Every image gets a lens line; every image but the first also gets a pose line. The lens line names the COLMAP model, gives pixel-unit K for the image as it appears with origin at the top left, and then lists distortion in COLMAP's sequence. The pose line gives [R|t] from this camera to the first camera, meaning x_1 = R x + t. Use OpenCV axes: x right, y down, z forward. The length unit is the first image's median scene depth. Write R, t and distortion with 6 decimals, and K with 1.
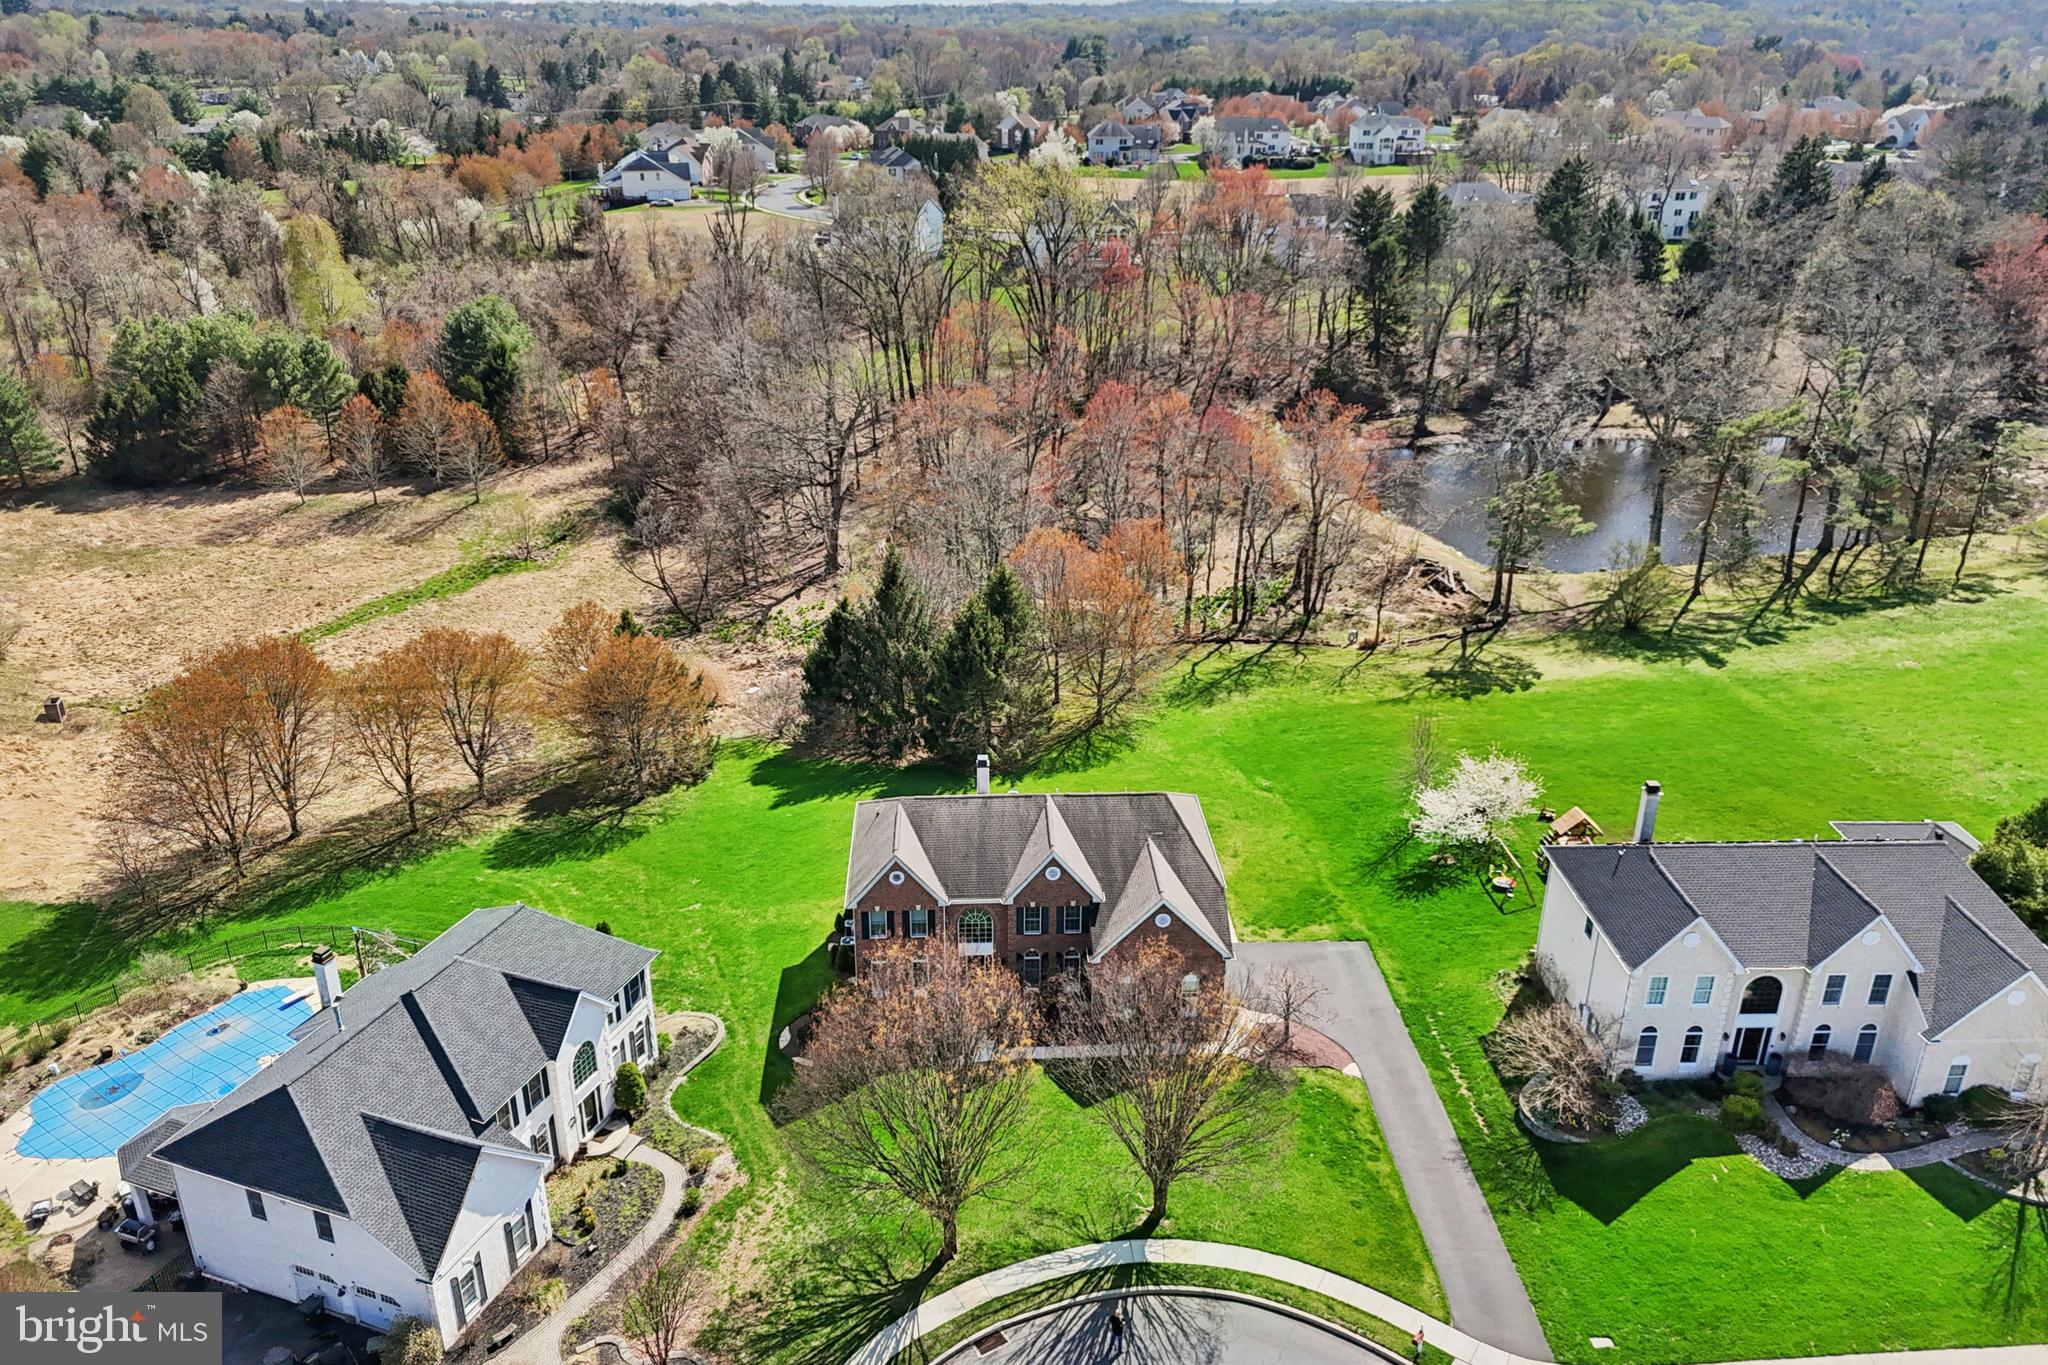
lens RADIAL K [[1521.3, 0, 1027.9], [0, 1521.3, 678.8], [0, 0, 1]] dist [0.078950, -0.067086]
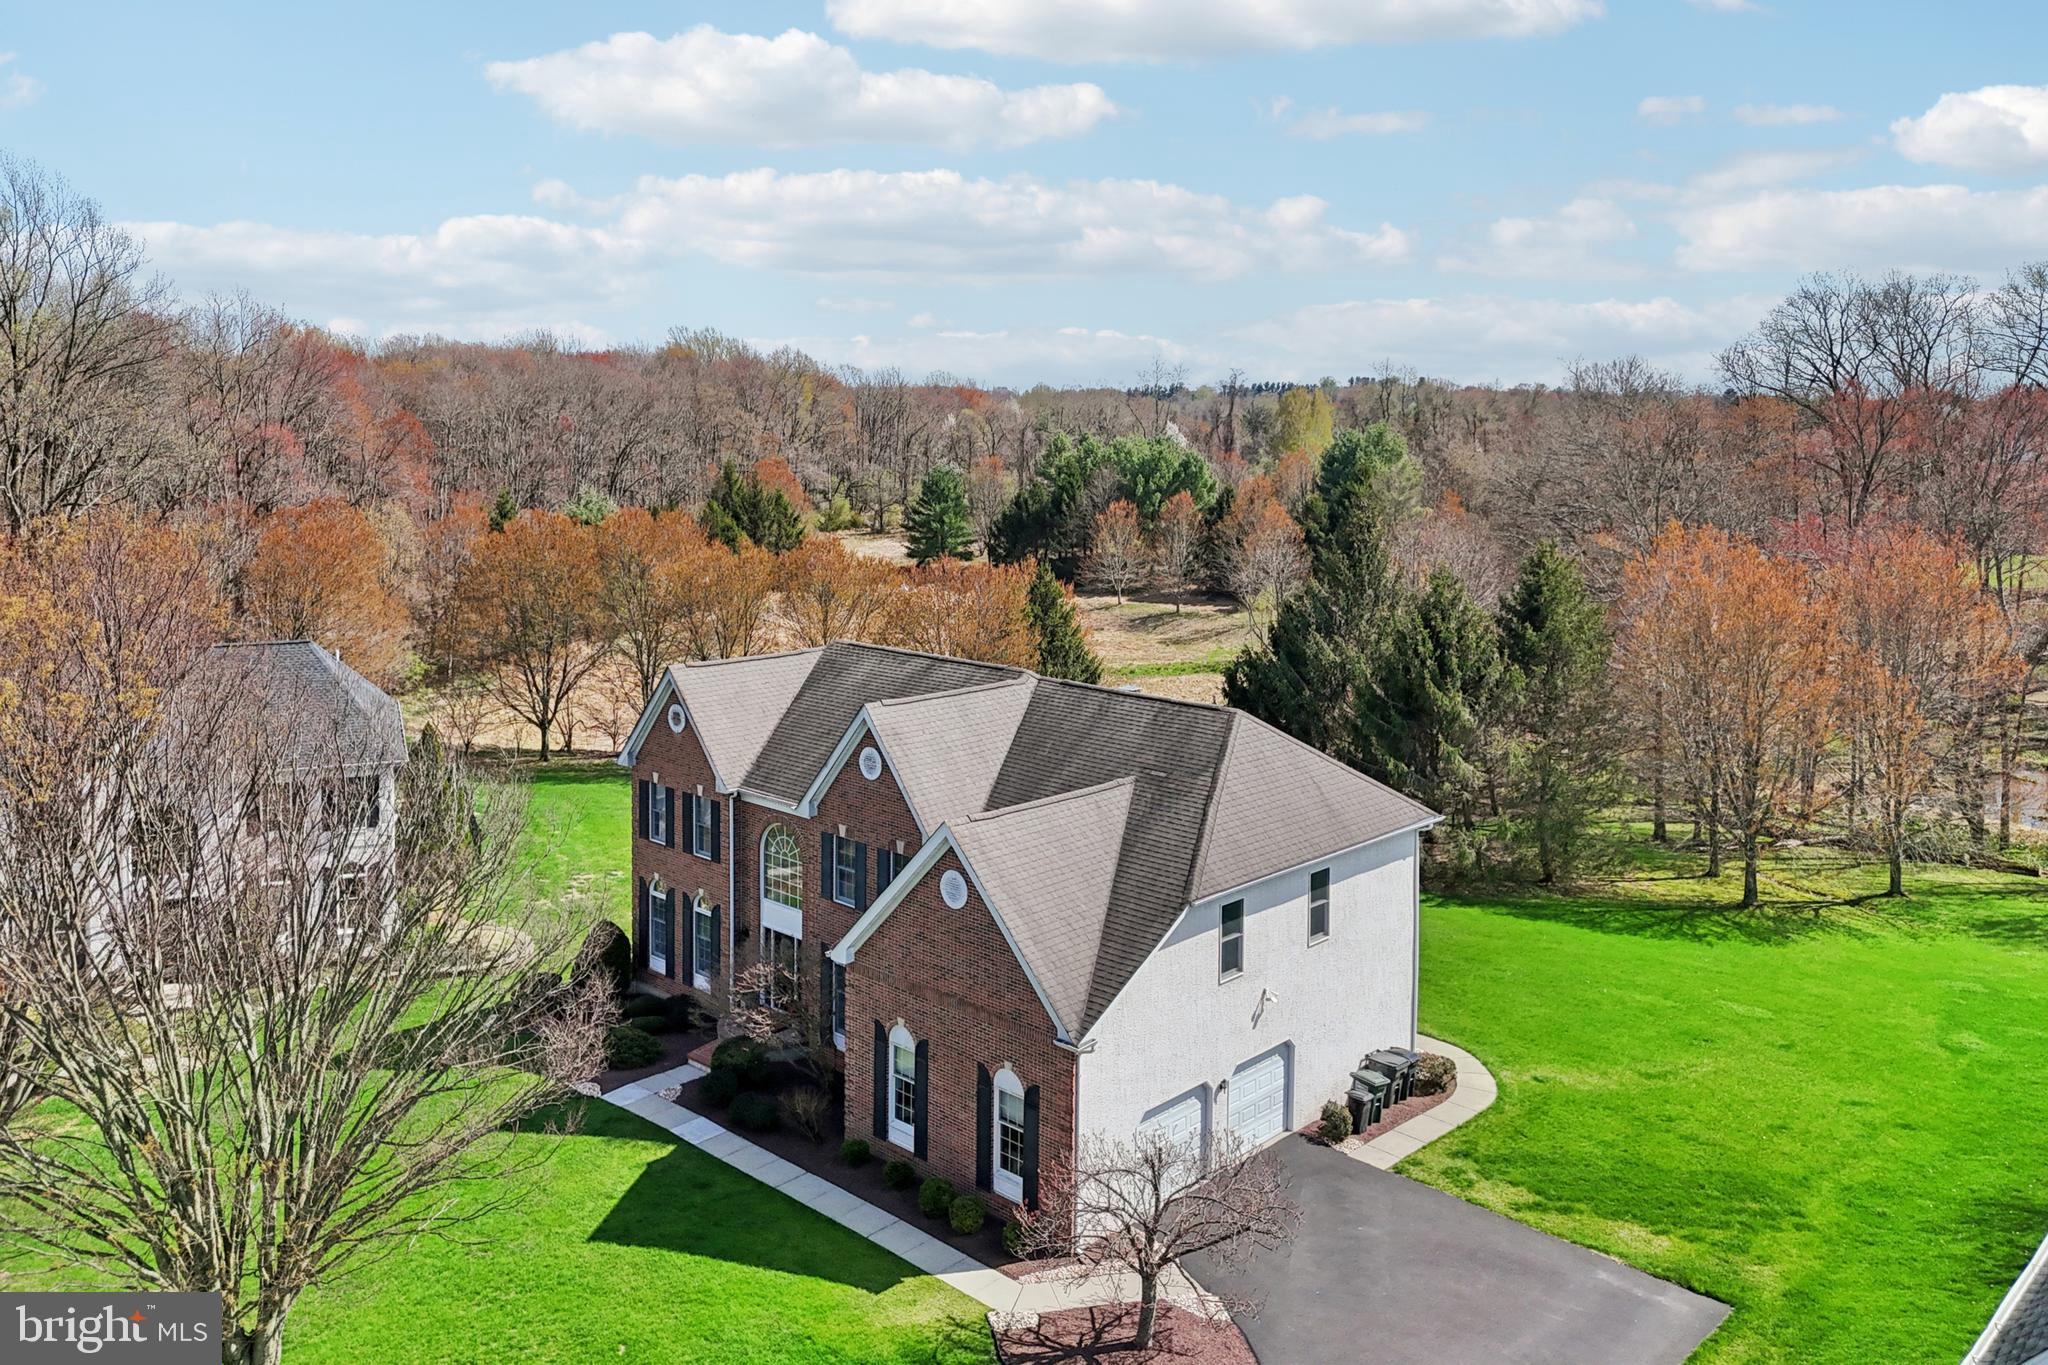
lens RADIAL K [[1574.7, 0, 1005.7], [0, 1574.7, 512.5], [0, 0, 1]] dist [0.060398, -0.080301]
pose [[0.690537, 0.048149, -0.721693, 0.244457], [-0.295920, 0.929261, -0.221147, 0.094273], [0.659993, 0.366273, 0.655937, 0.423958]]
